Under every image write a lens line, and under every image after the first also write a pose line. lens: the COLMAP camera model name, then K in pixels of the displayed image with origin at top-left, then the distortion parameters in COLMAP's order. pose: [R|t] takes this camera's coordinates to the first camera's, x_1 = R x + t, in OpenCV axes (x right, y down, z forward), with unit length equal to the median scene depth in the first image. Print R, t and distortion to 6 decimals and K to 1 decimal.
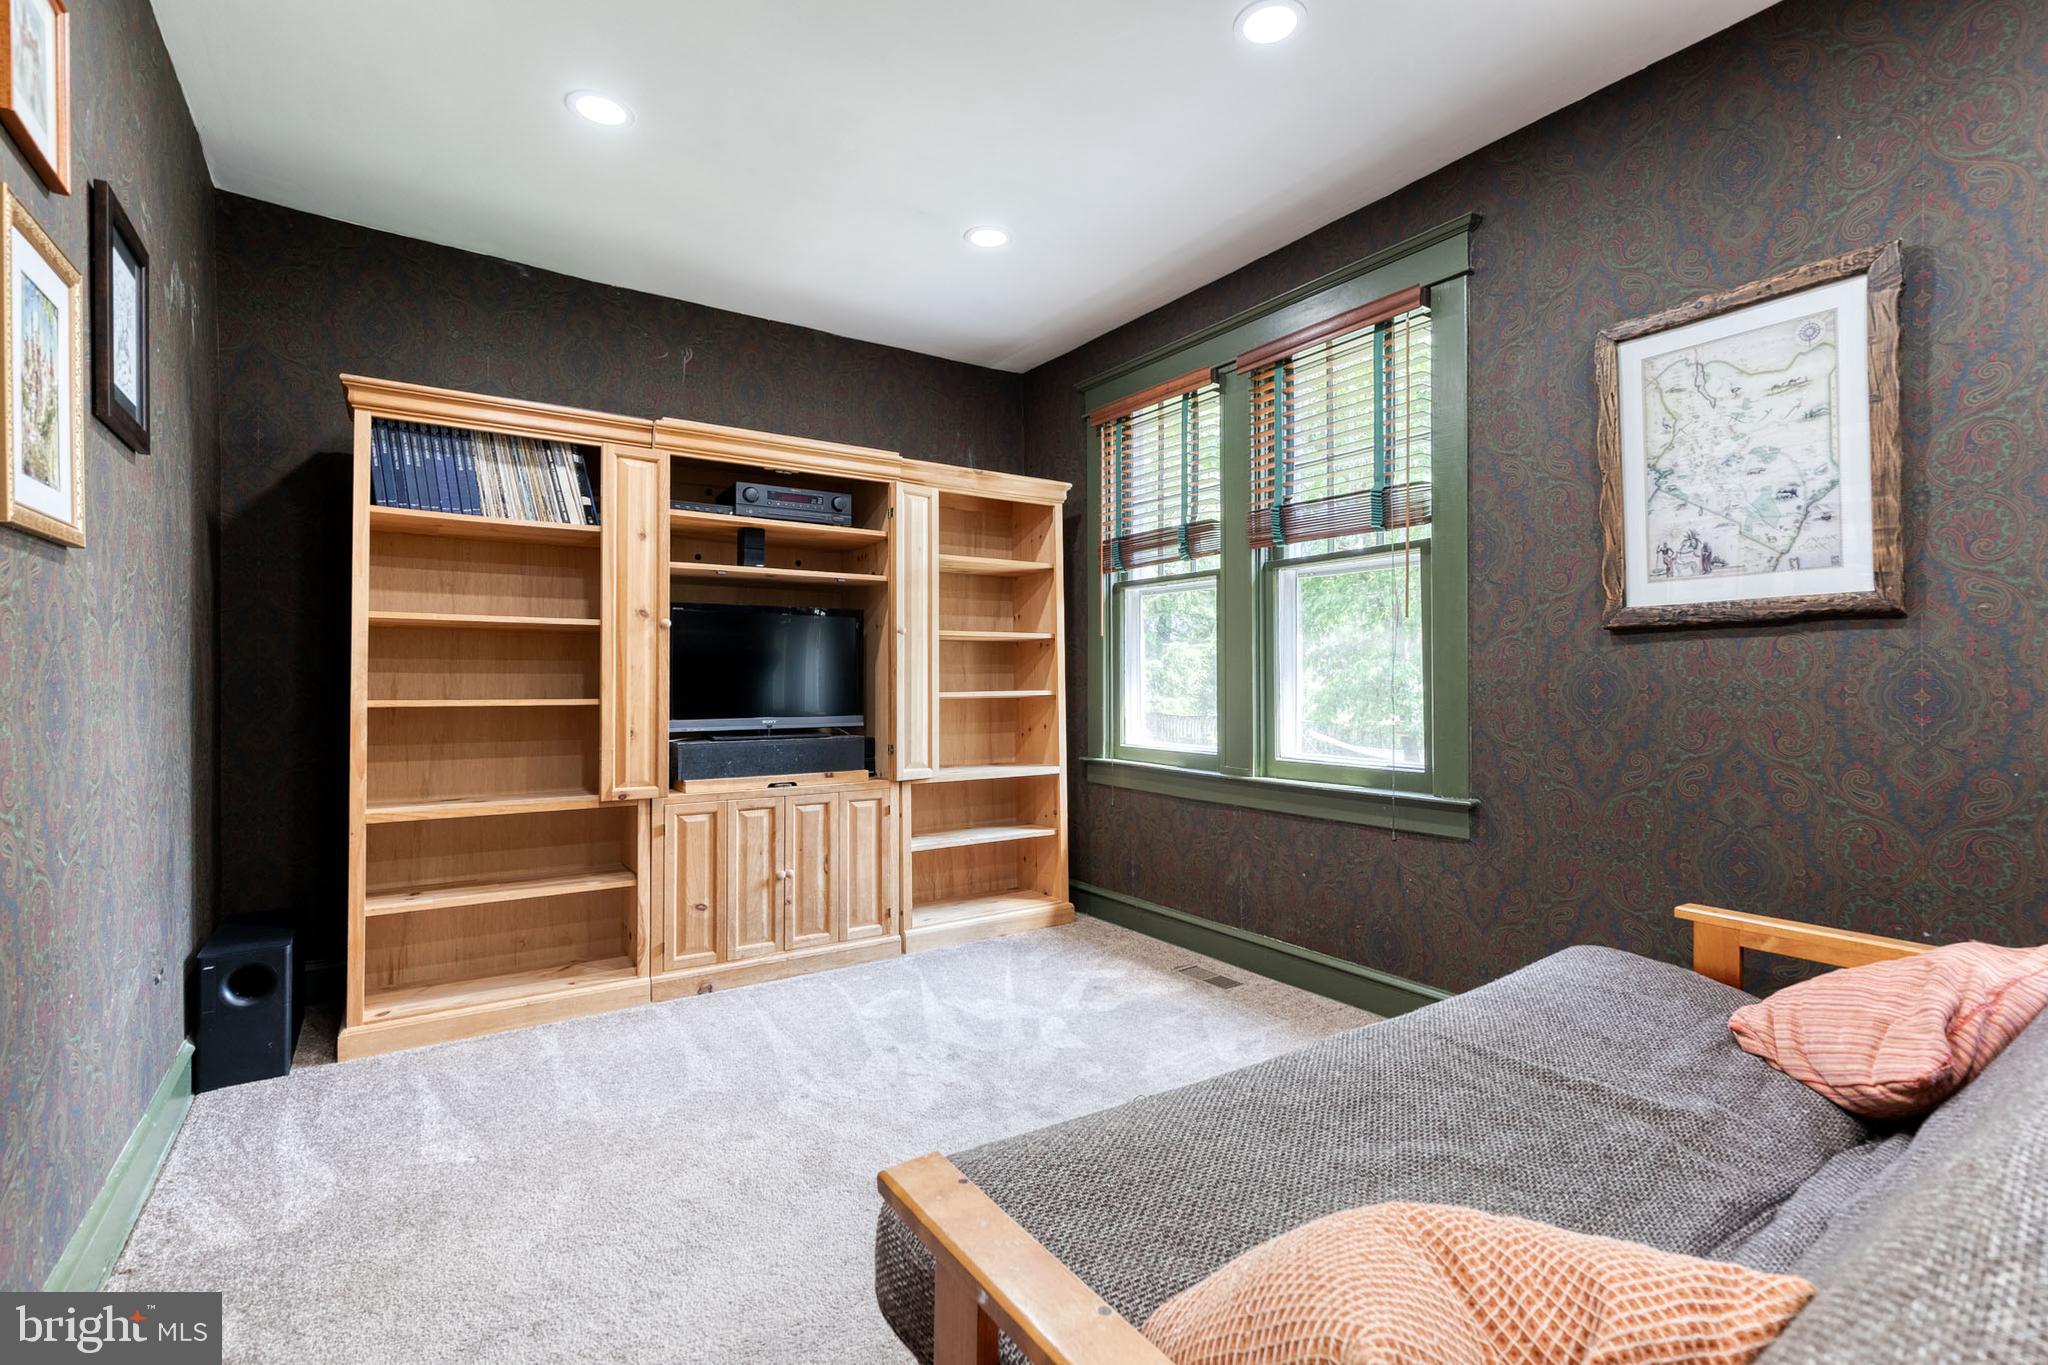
lens RADIAL K [[920.4, 0, 1015.0], [0, 920.4, 661.5], [0, 0, 1]] dist [0.009099, -0.001132]
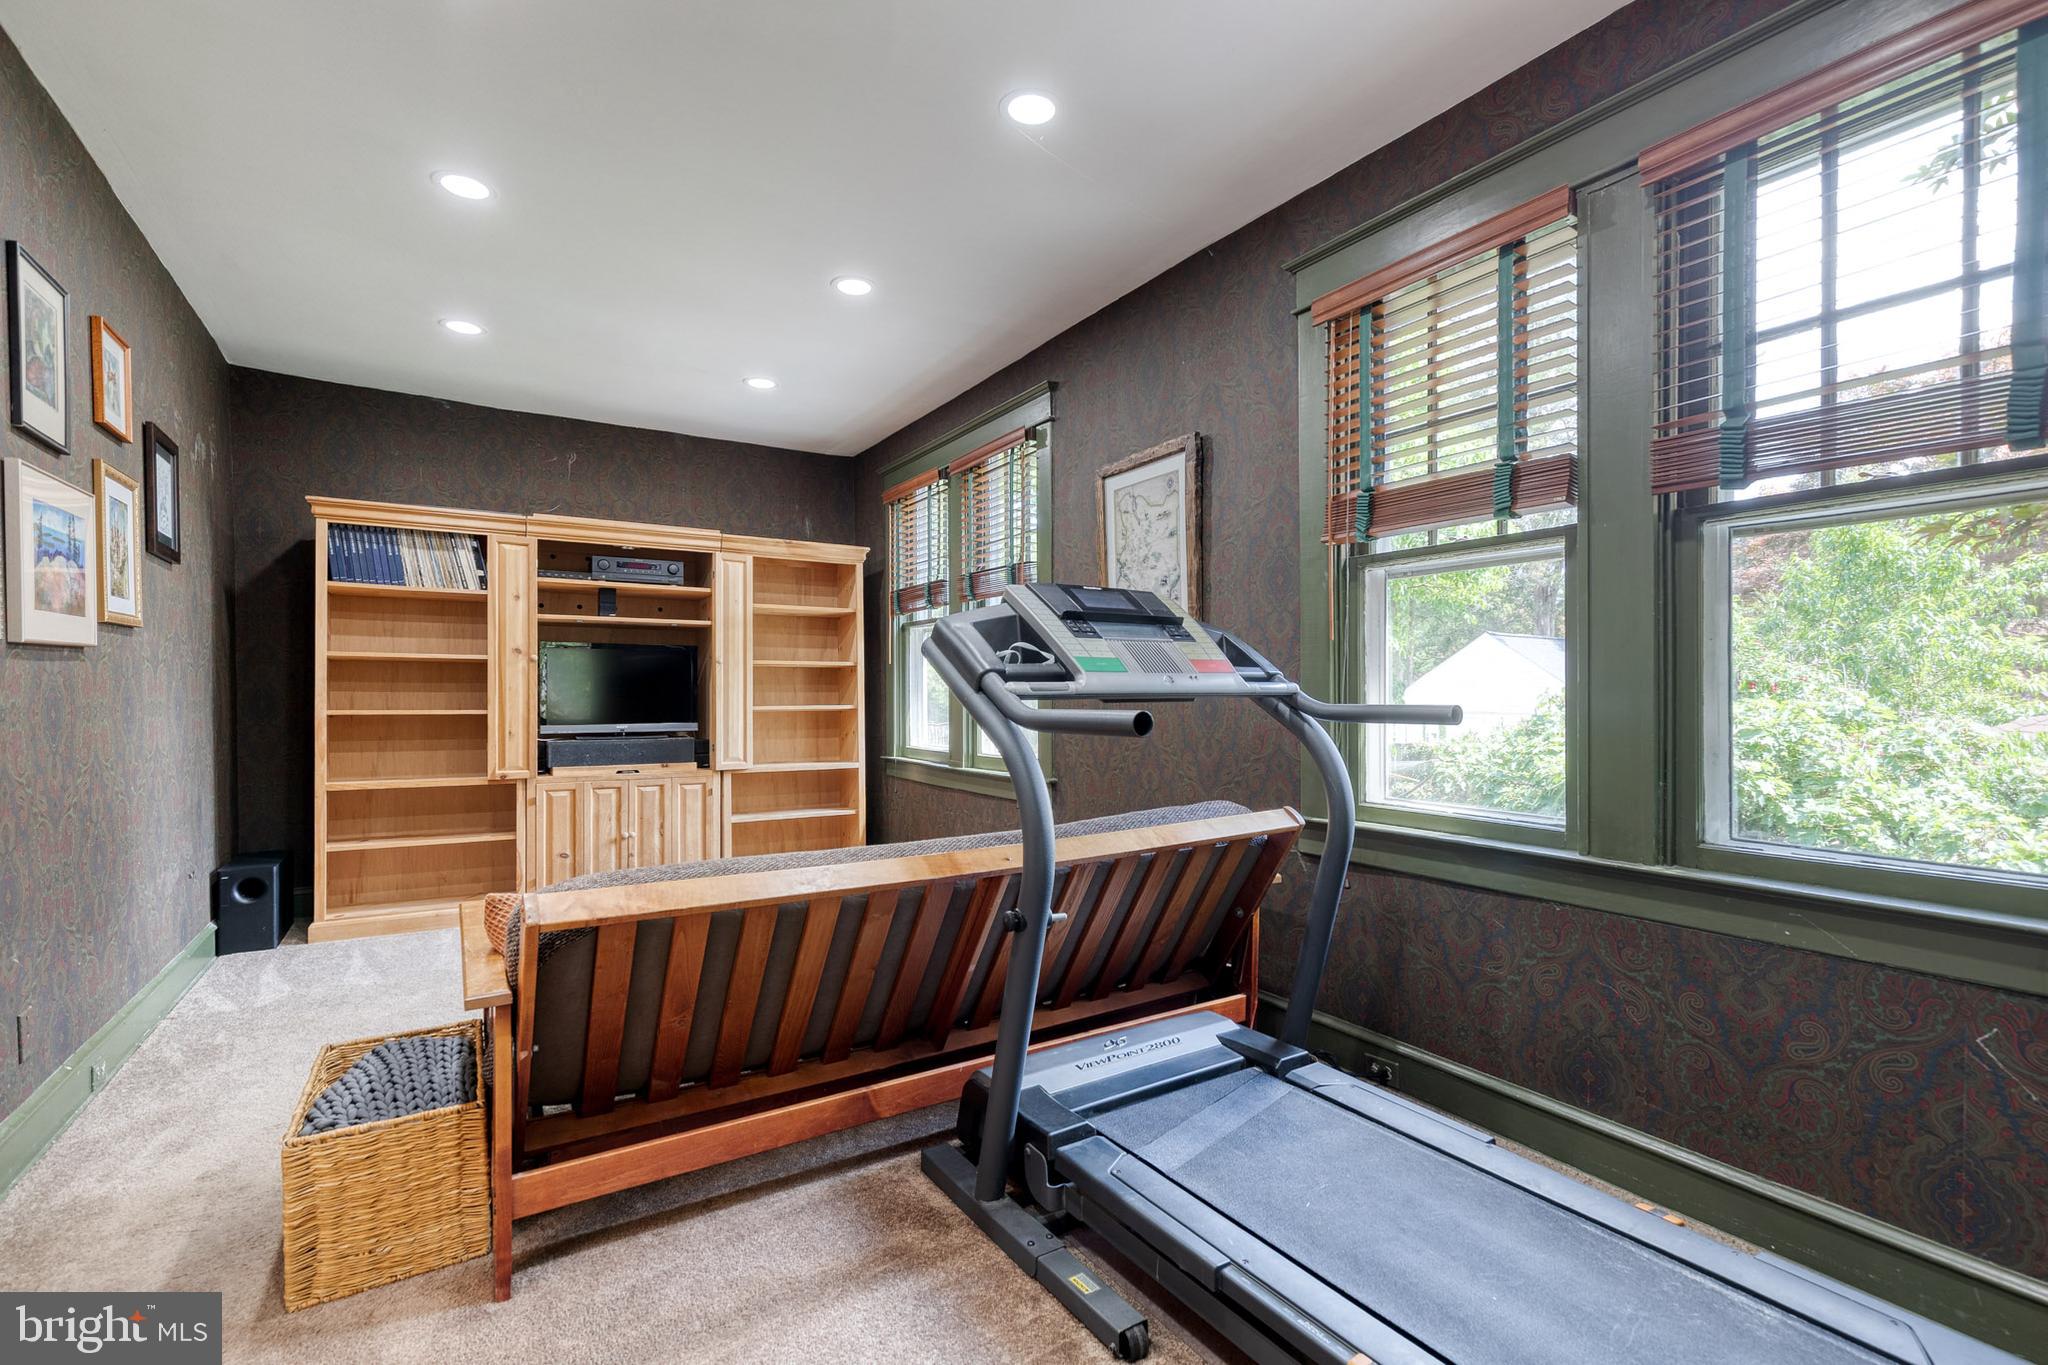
lens RADIAL K [[920.4, 0, 1009.6], [0, 920.4, 691.8], [0, 0, 1]] dist [0.009099, -0.001132]
pose [[0.998986, 0.000979, -0.045016, 0.523198], [-0.000290, 0.999883, 0.015313, -0.012621], [0.045026, -0.015284, 0.998869, -0.499334]]
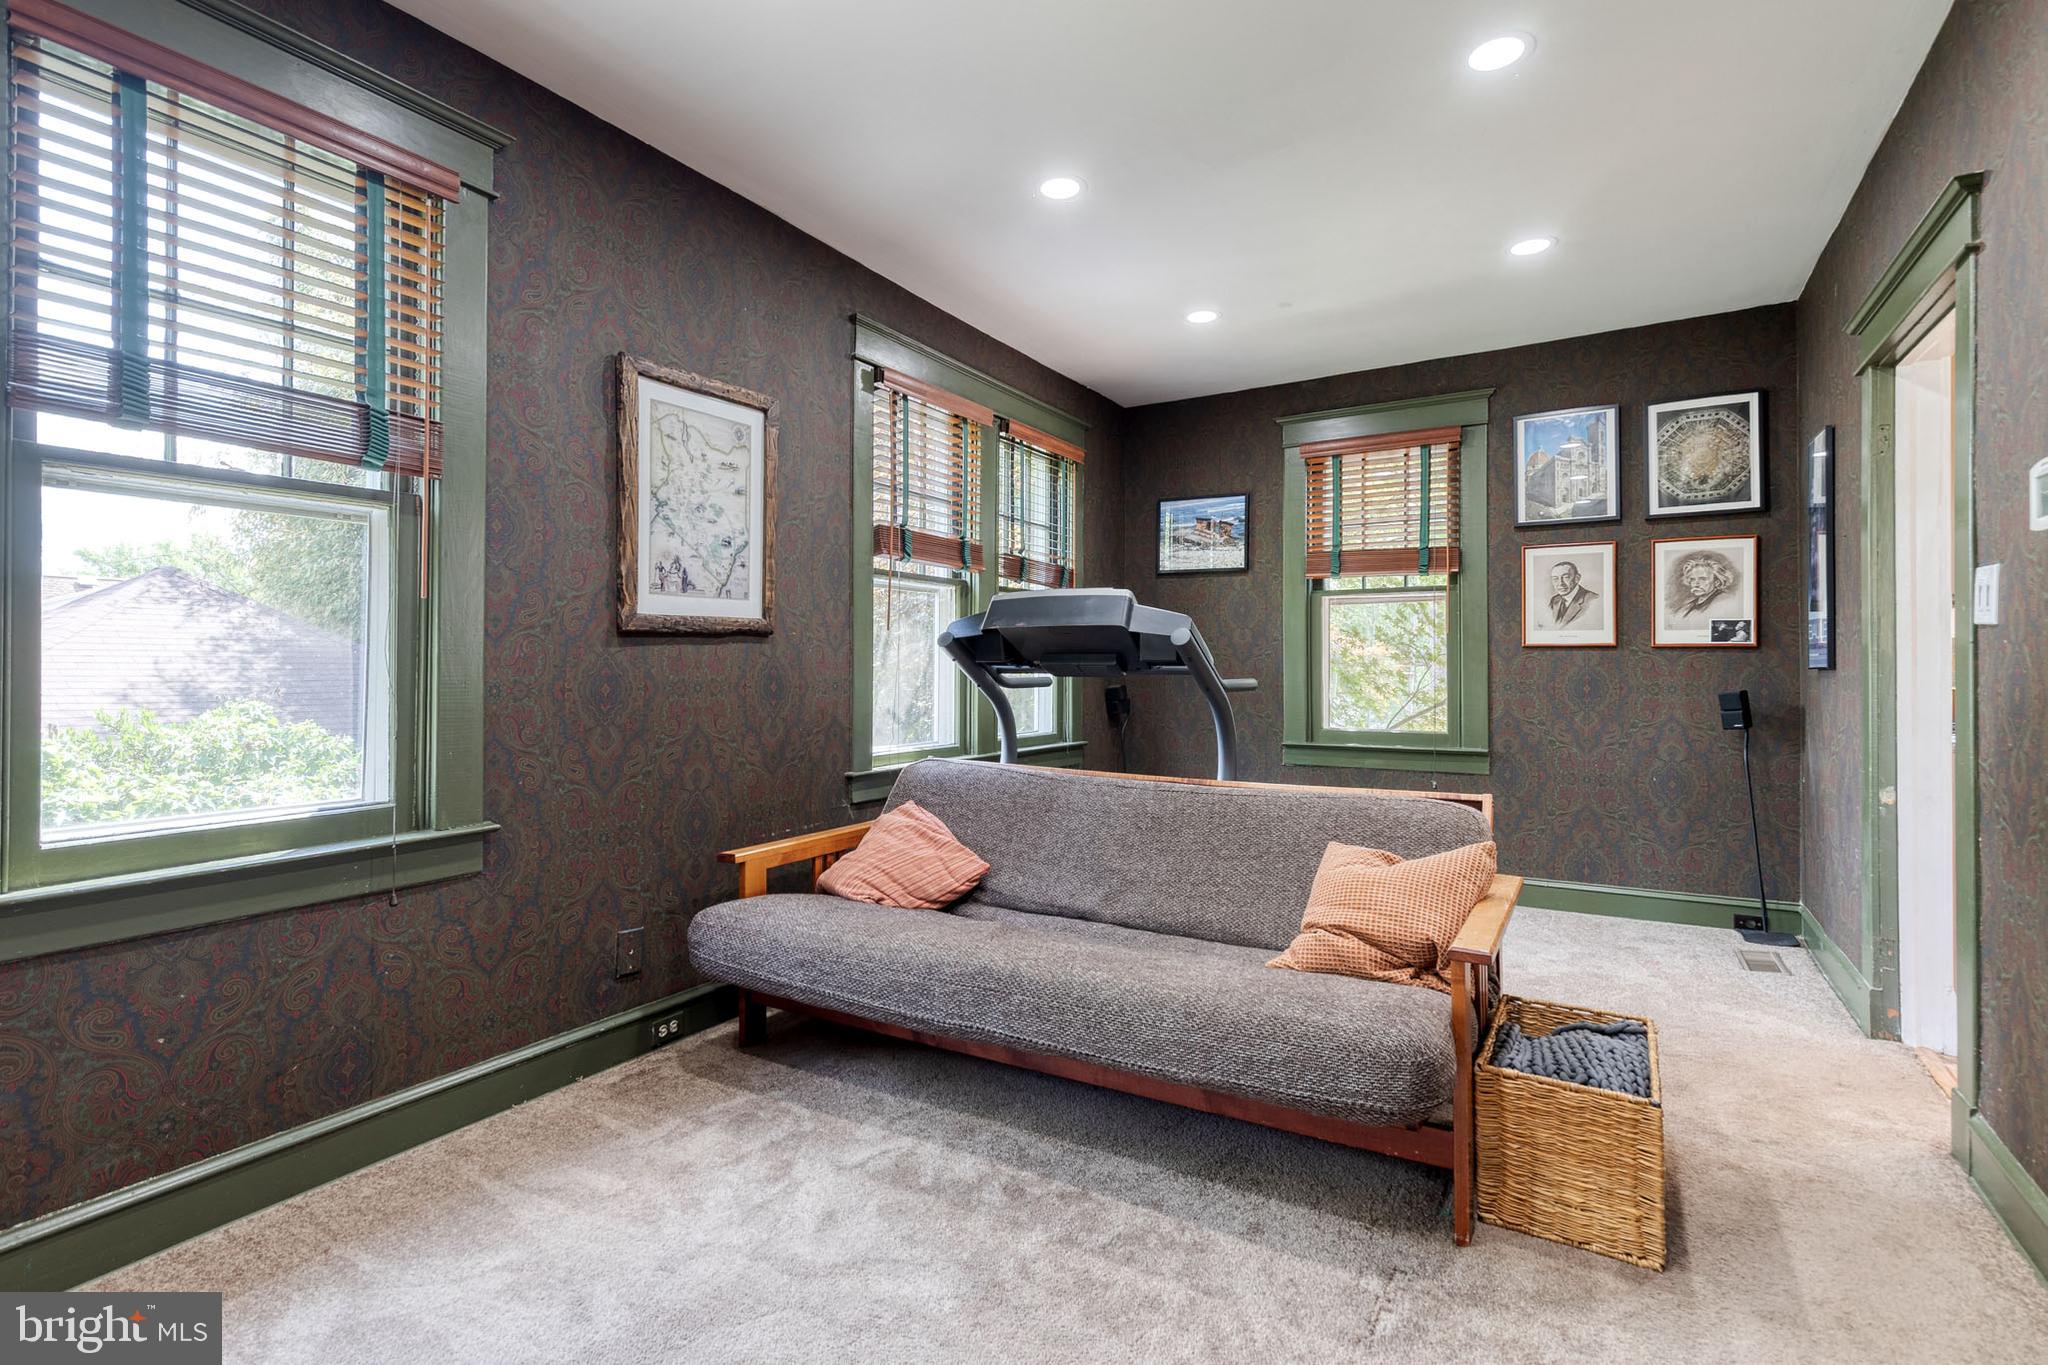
lens RADIAL K [[920.4, 0, 1025.5], [0, 920.4, 663.3], [0, 0, 1]] dist [0.009099, -0.001132]
pose [[-0.412535, 0.011213, 0.910873, -0.501296], [-0.008026, 0.999841, -0.015943, 0.014608], [-0.910906, -0.013888, -0.412380, 0.950138]]
